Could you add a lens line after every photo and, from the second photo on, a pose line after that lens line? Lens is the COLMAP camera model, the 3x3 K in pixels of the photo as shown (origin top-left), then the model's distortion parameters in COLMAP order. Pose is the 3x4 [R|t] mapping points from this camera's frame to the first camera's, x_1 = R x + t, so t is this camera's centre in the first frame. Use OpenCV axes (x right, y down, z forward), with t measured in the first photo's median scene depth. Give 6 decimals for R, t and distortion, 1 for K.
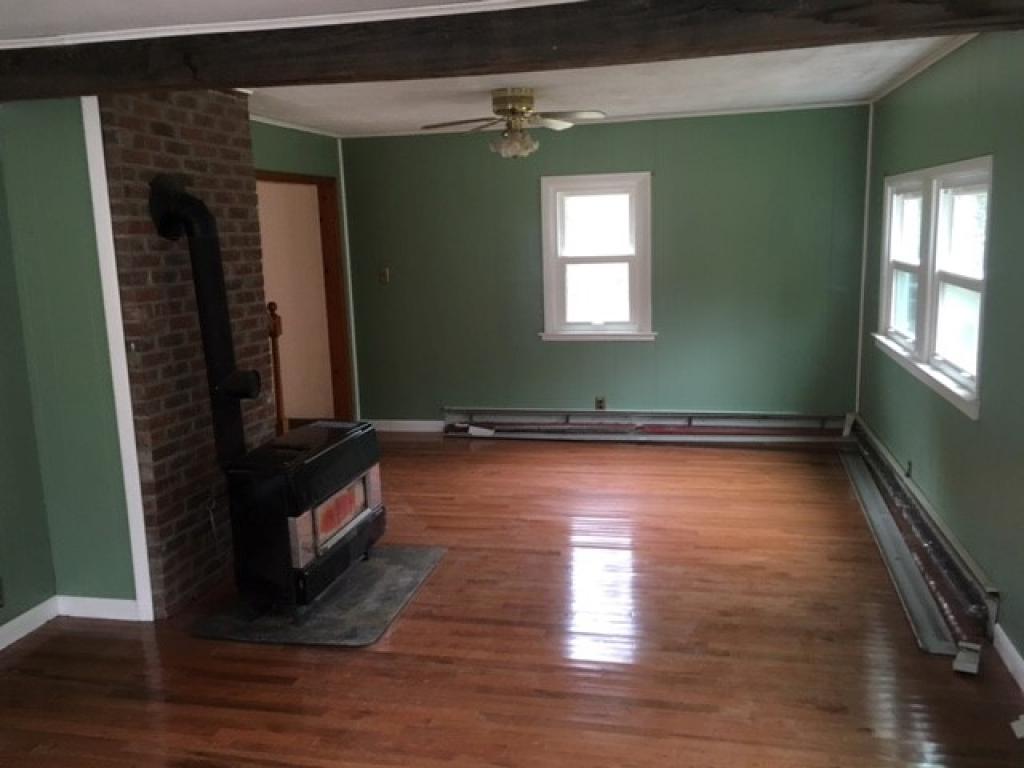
lens RADIAL K [[872.2, 0, 512.0], [0, 872.2, 384.0], [0, 0, 1]] dist [0.004649, -0.002558]
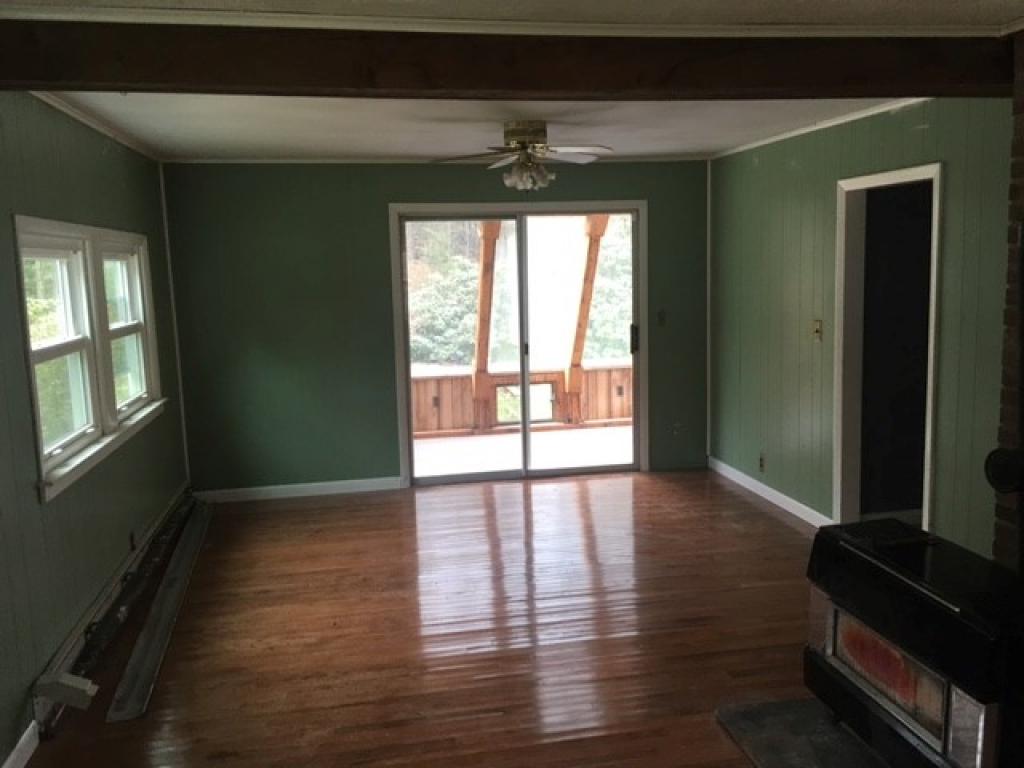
lens RADIAL K [[872.2, 0, 512.0], [0, 872.2, 384.0], [0, 0, 1]] dist [0.004649, -0.002558]
pose [[-0.916324, 0.114170, -0.383817, 0.395257], [-0.016388, 0.946999, 0.320818, -0.362849], [0.400102, 0.300263, -0.865887, 1.866001]]
